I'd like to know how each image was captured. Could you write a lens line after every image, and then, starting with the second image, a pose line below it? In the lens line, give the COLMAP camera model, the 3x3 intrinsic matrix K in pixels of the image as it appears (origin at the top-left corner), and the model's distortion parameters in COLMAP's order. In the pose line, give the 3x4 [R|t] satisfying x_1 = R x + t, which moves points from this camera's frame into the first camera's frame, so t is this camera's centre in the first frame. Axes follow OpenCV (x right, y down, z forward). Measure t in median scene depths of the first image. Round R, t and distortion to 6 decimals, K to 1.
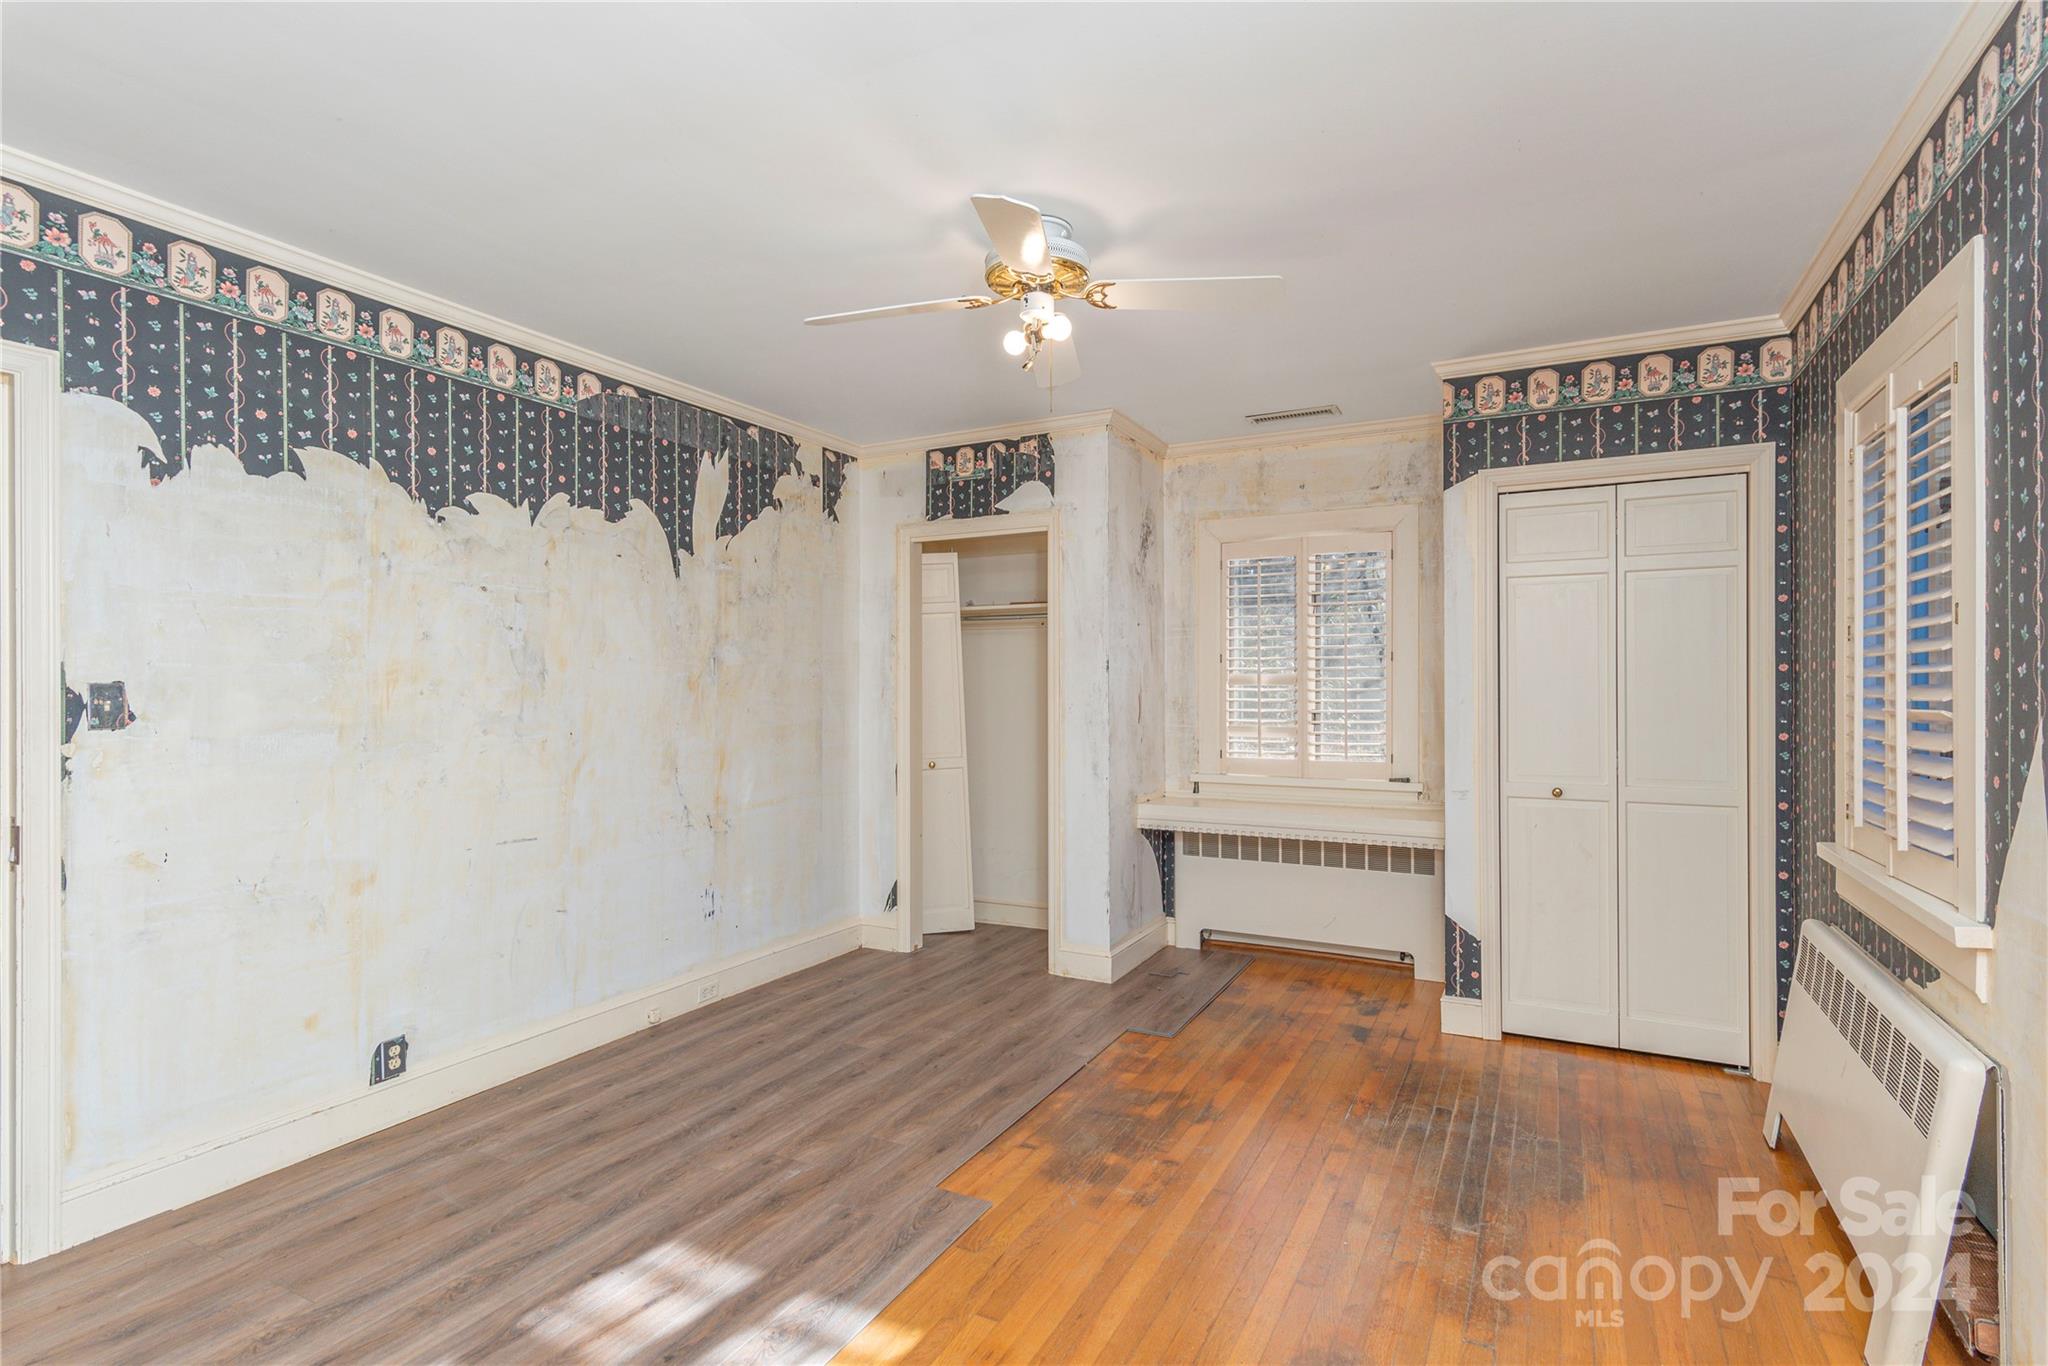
lens RADIAL K [[1025.9, 0, 1025.7], [0, 1025.9, 683.4], [0, 0, 1]] dist [0.011789, 0.000920]
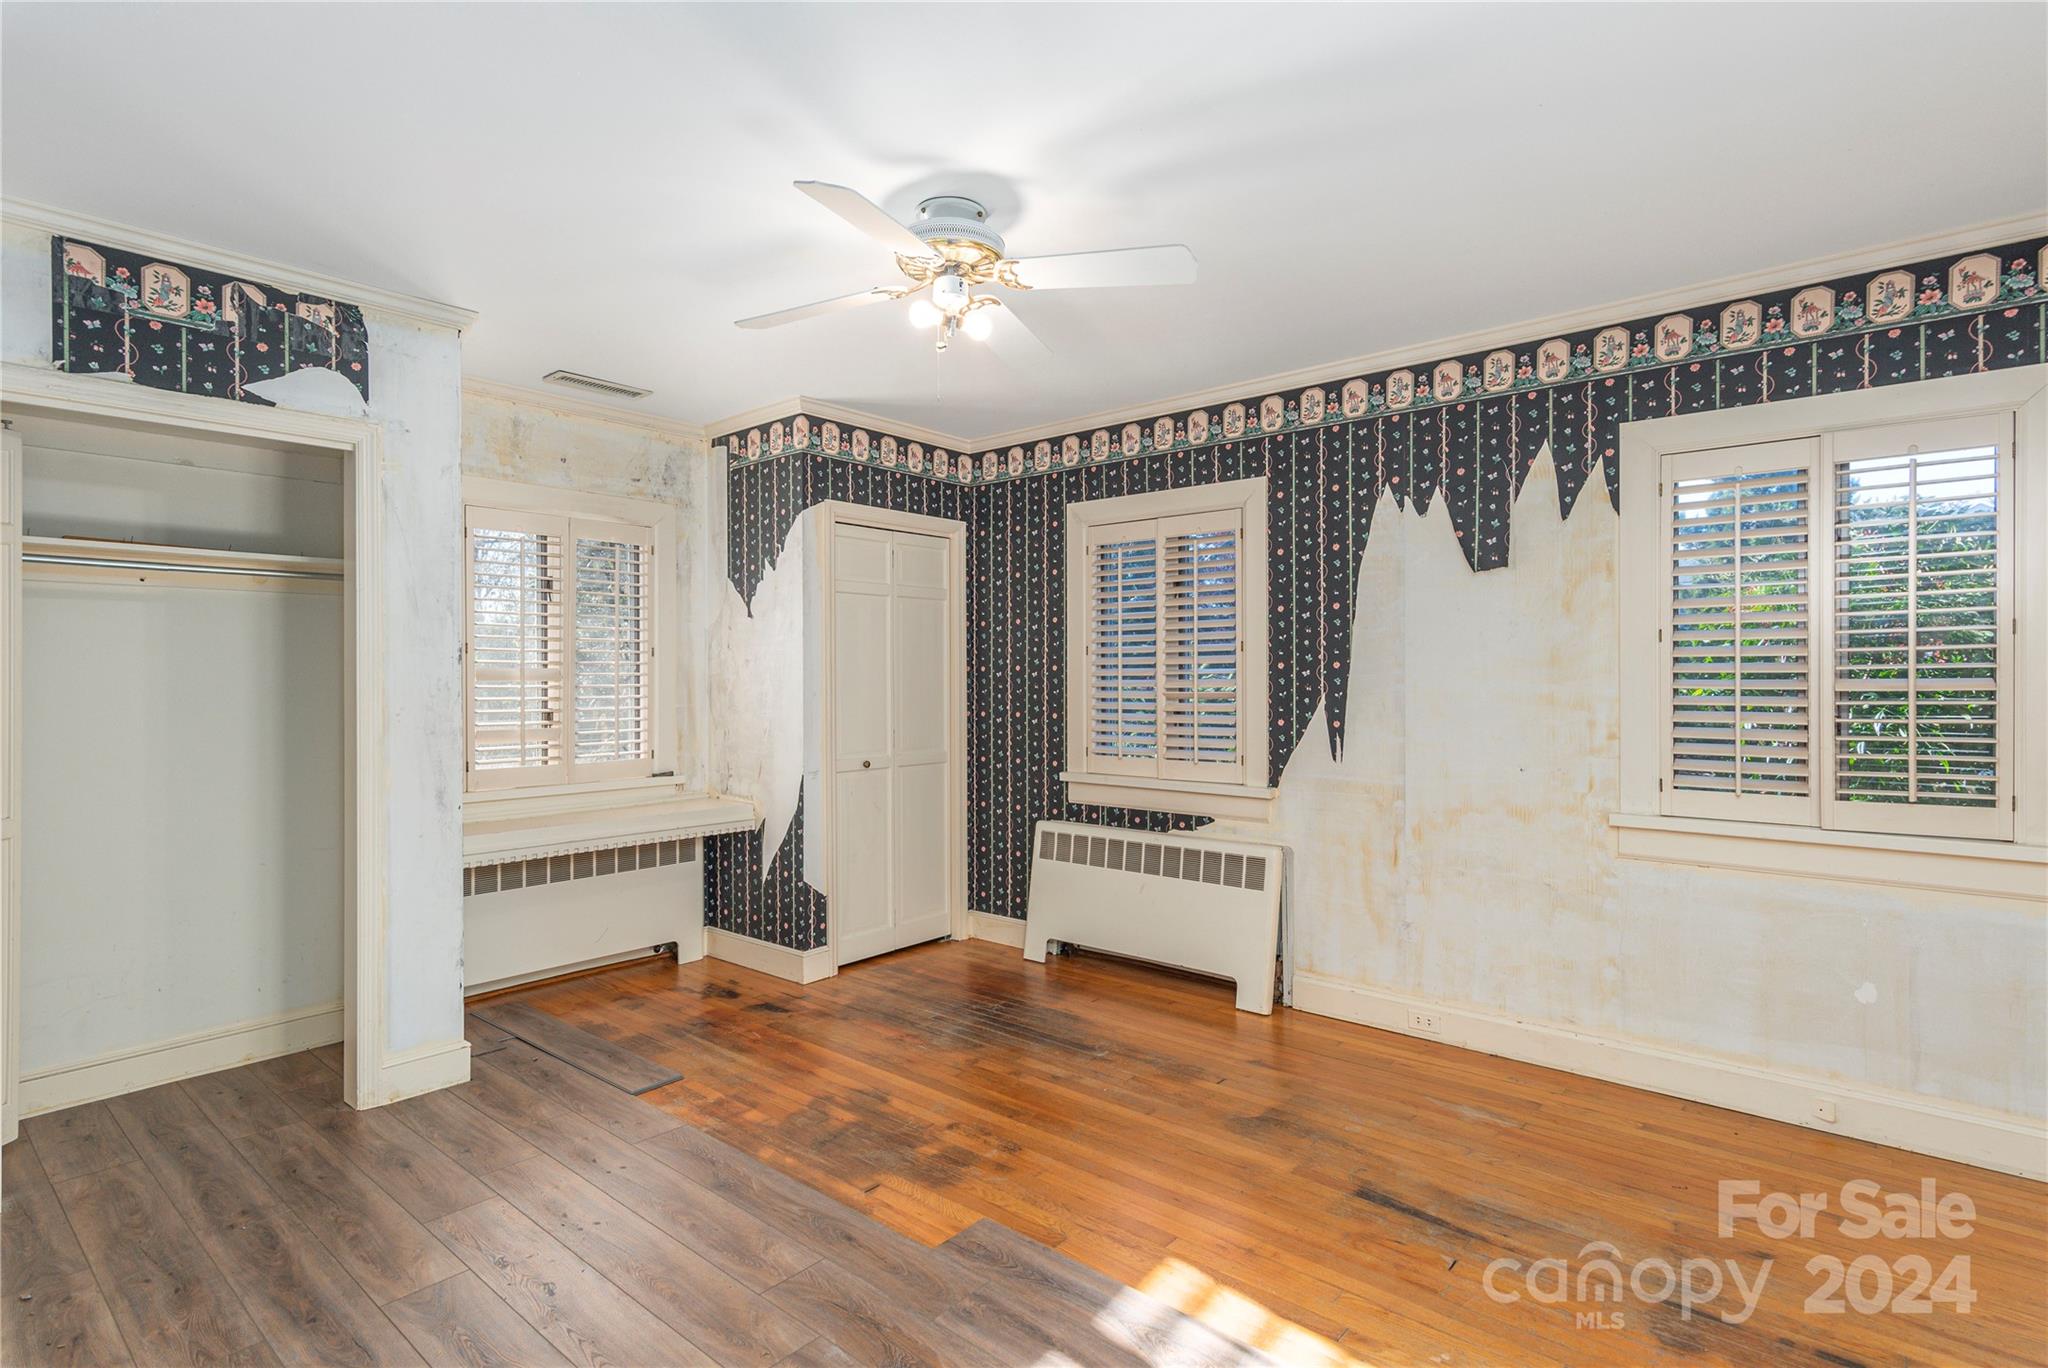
lens RADIAL K [[1025.9, 0, 1030.4], [0, 1025.9, 682.9], [0, 0, 1]] dist [0.011789, 0.000920]
pose [[0.205563, -0.003730, 0.978637, -0.616710], [0.000274, 0.999993, 0.003754, -0.000139], [-0.978644, -0.000504, 0.205562, 0.485198]]
